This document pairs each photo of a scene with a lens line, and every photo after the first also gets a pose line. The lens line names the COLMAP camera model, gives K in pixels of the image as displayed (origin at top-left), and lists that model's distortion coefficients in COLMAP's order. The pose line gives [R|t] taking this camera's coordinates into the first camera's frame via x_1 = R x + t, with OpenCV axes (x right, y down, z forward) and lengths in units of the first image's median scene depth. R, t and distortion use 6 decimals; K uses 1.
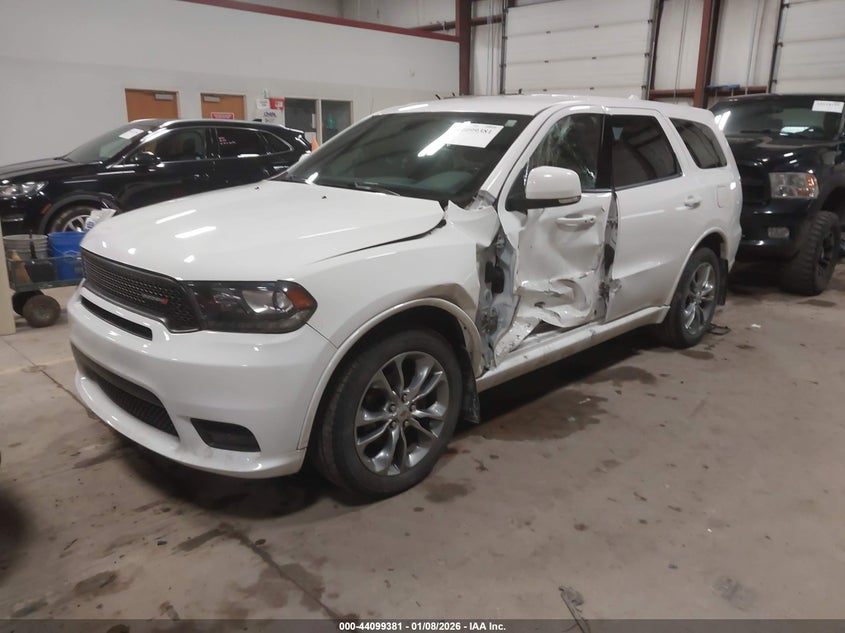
lens RADIAL K [[643.0, 0, 429.1], [0, 643.0, 314.9], [0, 0, 1]] dist [0.086425, -0.115600]
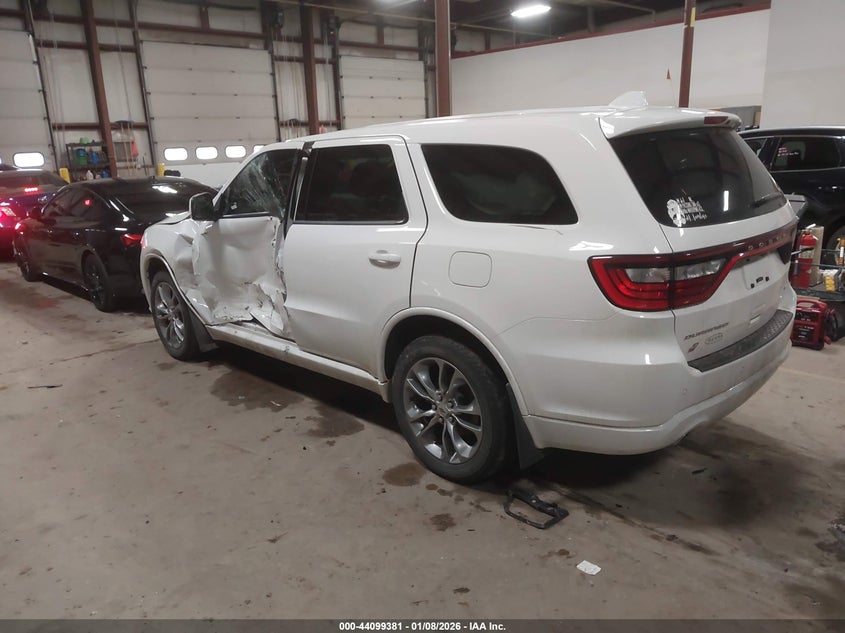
lens RADIAL K [[673.1, 0, 404.5], [0, 673.1, 315.3], [0, 0, 1]] dist [0.062835, -0.007173]
pose [[-0.029669, 0.251346, -0.967443, 1.406660], [-0.218356, 0.942863, 0.251656, -0.375392], [0.975418, 0.218714, 0.026909, 1.222073]]
